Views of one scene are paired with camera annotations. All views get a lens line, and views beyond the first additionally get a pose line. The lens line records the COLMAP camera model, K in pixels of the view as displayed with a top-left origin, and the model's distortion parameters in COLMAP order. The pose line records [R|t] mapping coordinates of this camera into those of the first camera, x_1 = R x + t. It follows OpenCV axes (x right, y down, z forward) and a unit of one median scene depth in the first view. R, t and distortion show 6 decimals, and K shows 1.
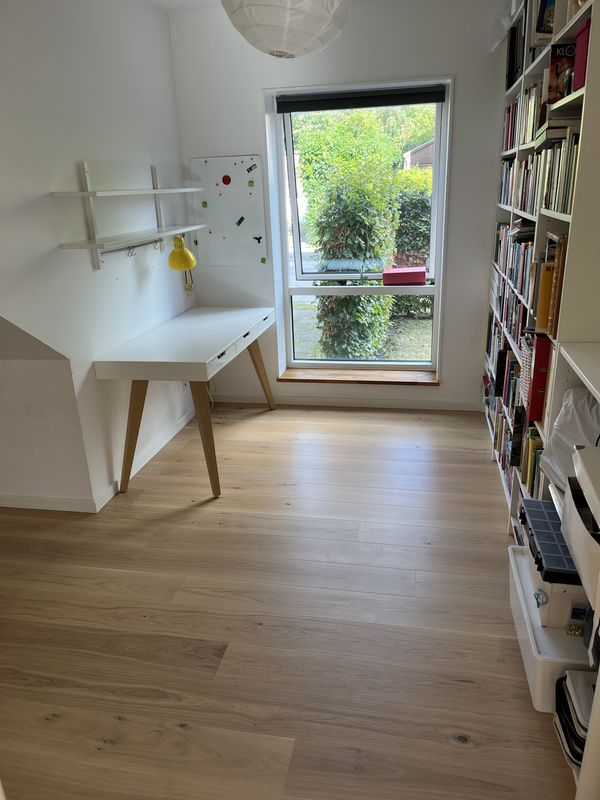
lens RADIAL K [[611.1, 0, 300.0], [0, 611.1, 400.0], [0, 0, 1]] dist [0.089405, -0.107643]
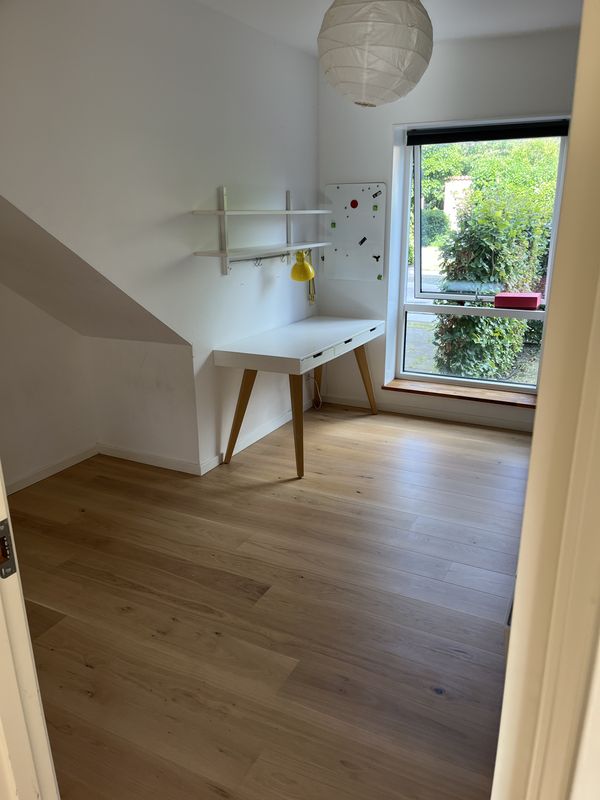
lens RADIAL K [[594.9, 0, 300.0], [0, 594.9, 400.0], [0, 0, 1]] dist [0.040189, 0.001573]
pose [[0.965300, 0.110904, -0.236424, 0.110760], [-0.116450, 0.993150, -0.009579, 0.024575], [0.233742, 0.036778, 0.971603, -0.084349]]
